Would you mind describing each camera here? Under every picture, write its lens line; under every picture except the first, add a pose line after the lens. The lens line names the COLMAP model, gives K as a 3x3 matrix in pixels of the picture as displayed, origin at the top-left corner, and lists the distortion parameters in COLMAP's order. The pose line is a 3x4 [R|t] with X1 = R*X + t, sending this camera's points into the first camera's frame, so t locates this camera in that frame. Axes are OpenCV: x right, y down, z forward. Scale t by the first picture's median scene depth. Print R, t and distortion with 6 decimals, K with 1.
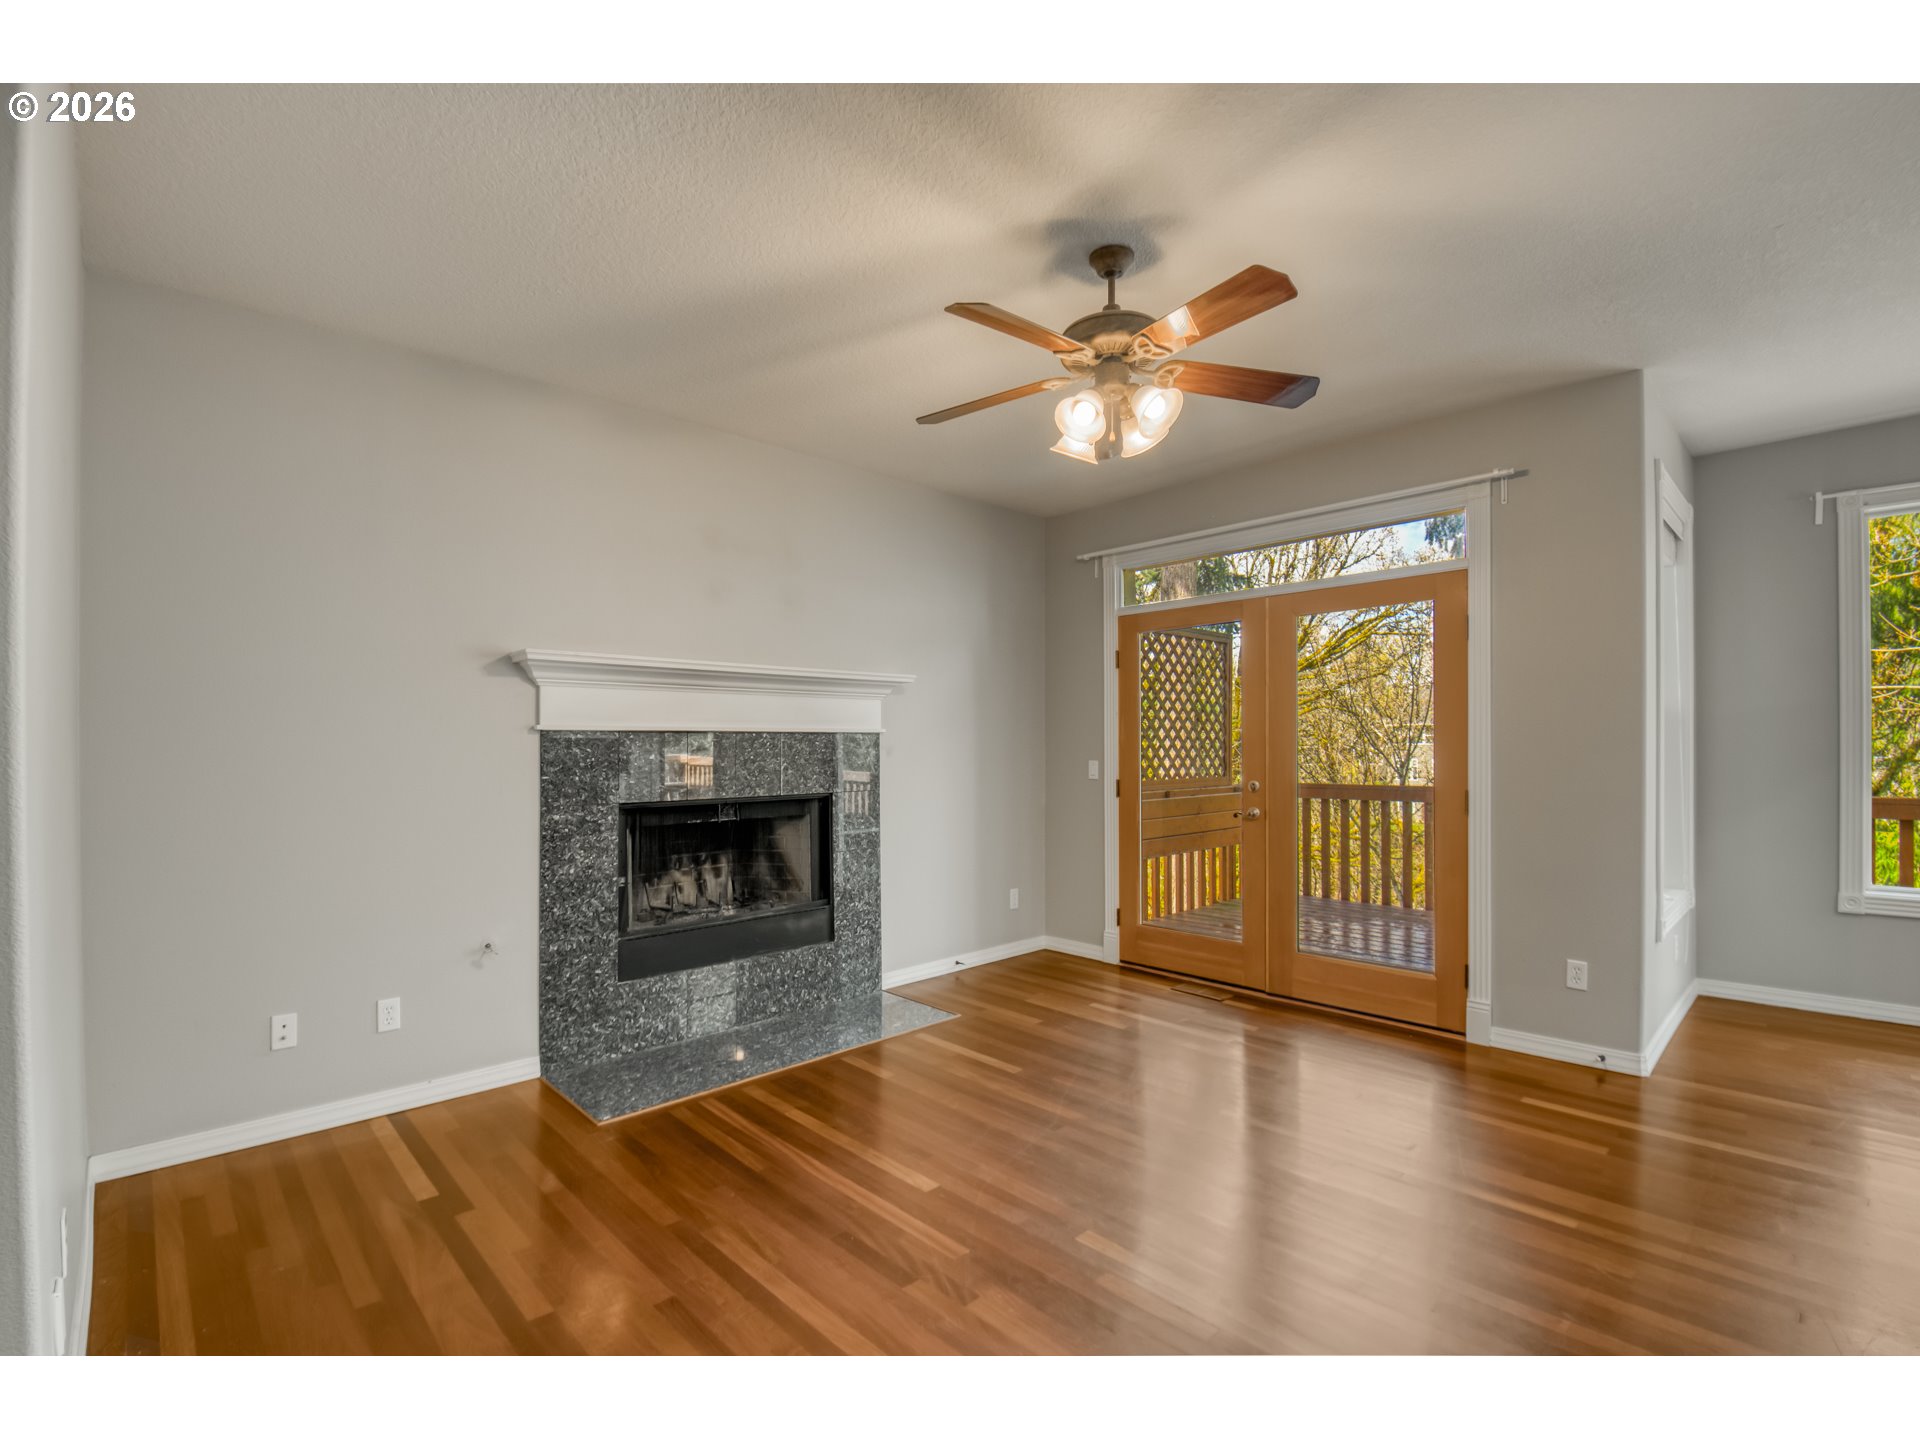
lens RADIAL K [[877.2, 0, 948.6], [0, 877.2, 754.6], [0, 0, 1]] dist [-0.003893, -0.003403]
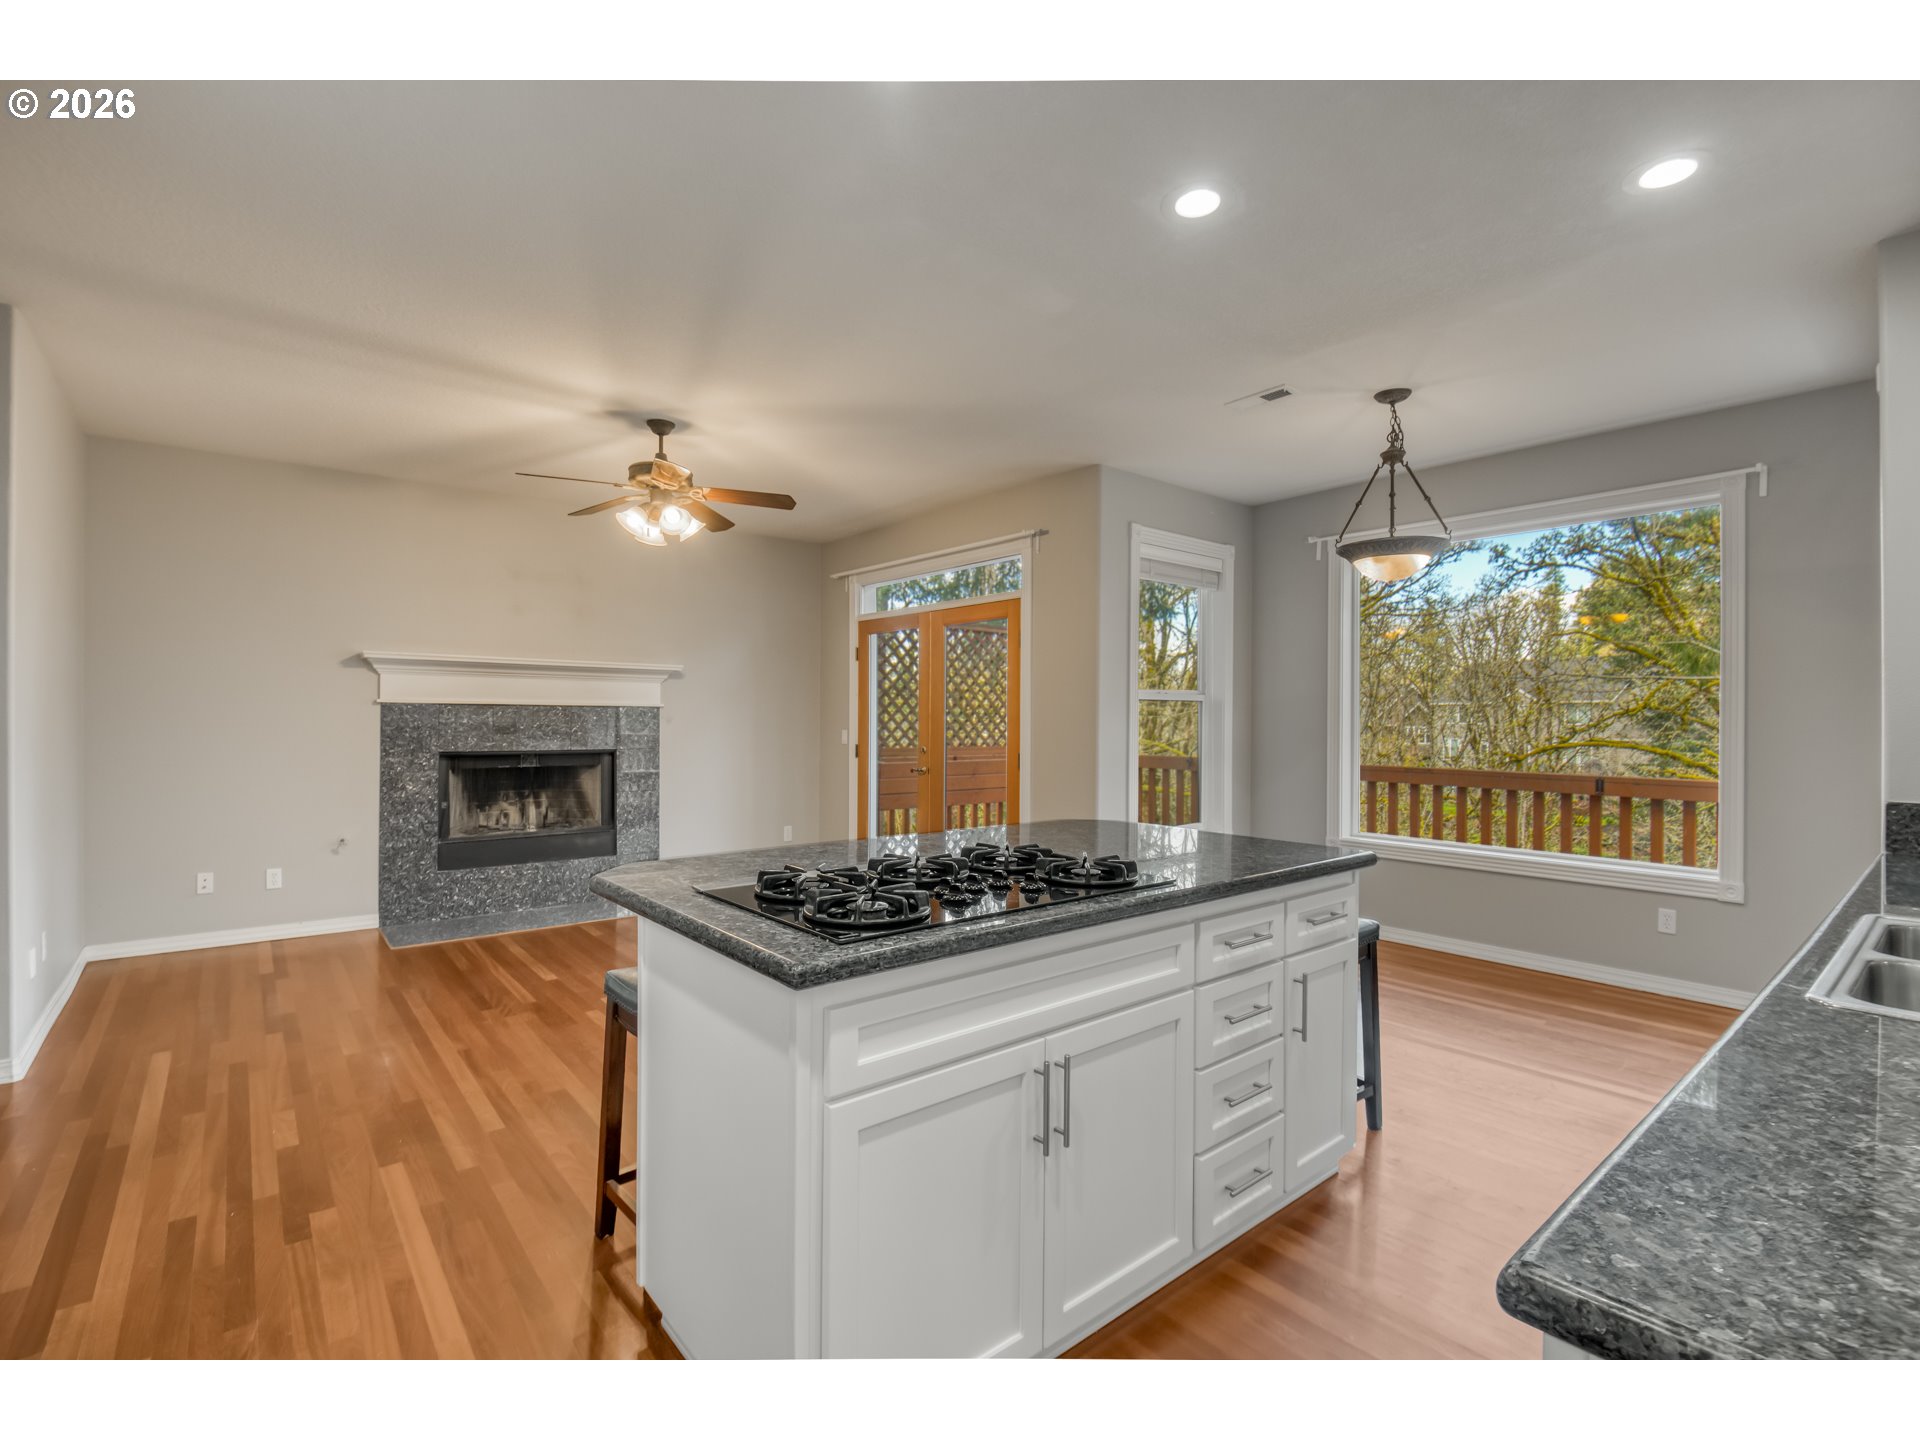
lens RADIAL K [[877.2, 0, 955.7], [0, 877.2, 731.1], [0, 0, 1]] dist [-0.003893, -0.003403]
pose [[0.997496, 0.015476, -0.069006, 0.599928], [-0.015162, 0.999872, 0.005068, -0.001098], [0.069076, -0.004009, 0.997603, -0.429340]]
